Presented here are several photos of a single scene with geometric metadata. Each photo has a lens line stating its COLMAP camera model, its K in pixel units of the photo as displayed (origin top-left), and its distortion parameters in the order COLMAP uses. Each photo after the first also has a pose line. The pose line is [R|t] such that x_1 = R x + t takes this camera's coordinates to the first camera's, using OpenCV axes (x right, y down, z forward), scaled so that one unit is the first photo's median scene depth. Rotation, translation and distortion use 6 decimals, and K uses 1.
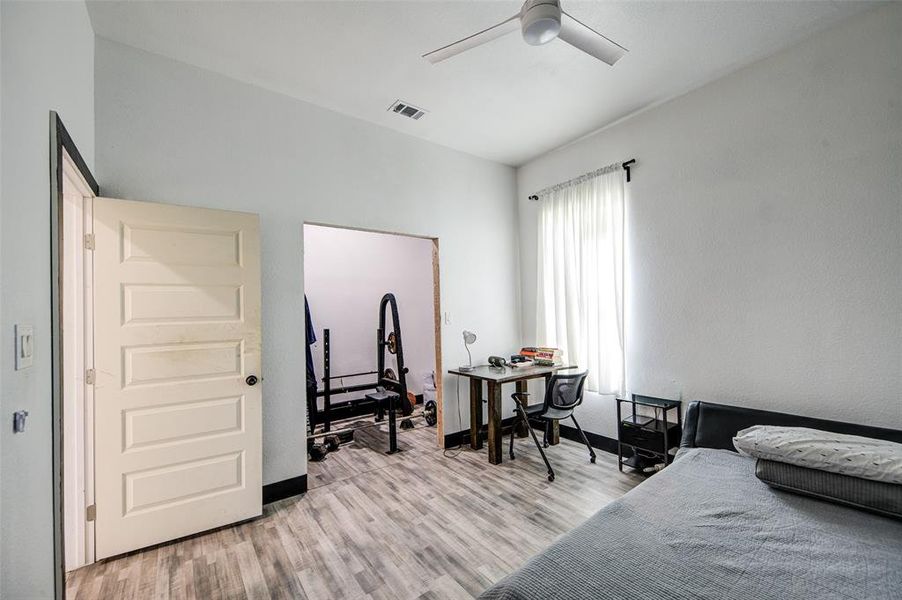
lens RADIAL K [[386.5, 0, 460.3], [0, 386.5, 313.4], [0, 0, 1]] dist [0.001915, 0.000025]
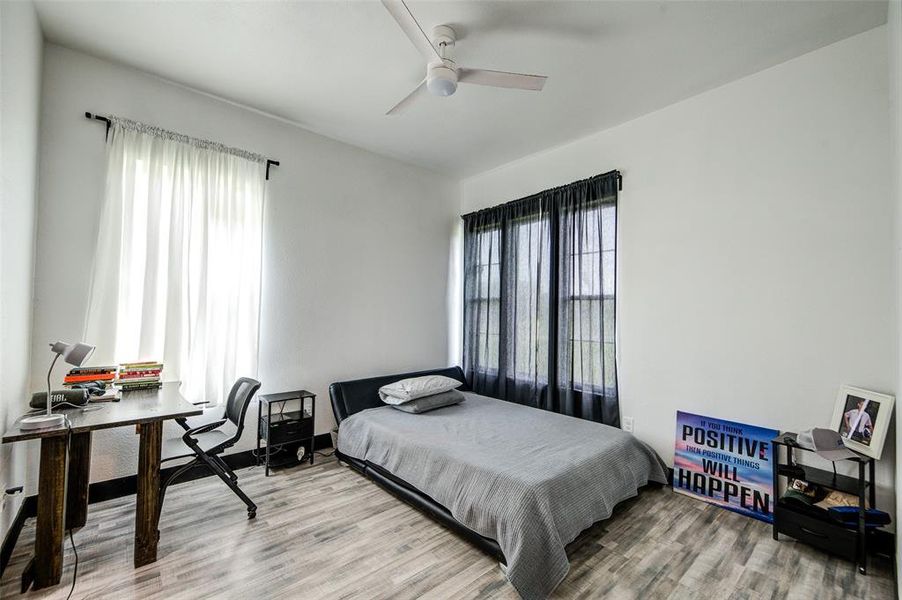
lens RADIAL K [[386.5, 0, 460.3], [0, 386.5, 313.4], [0, 0, 1]] dist [0.001915, 0.000025]
pose [[-0.126506, 0.028121, 0.991567, -0.606198], [-0.001366, 0.999592, -0.028523, 0.027900], [-0.991965, -0.004963, -0.126416, 0.647191]]
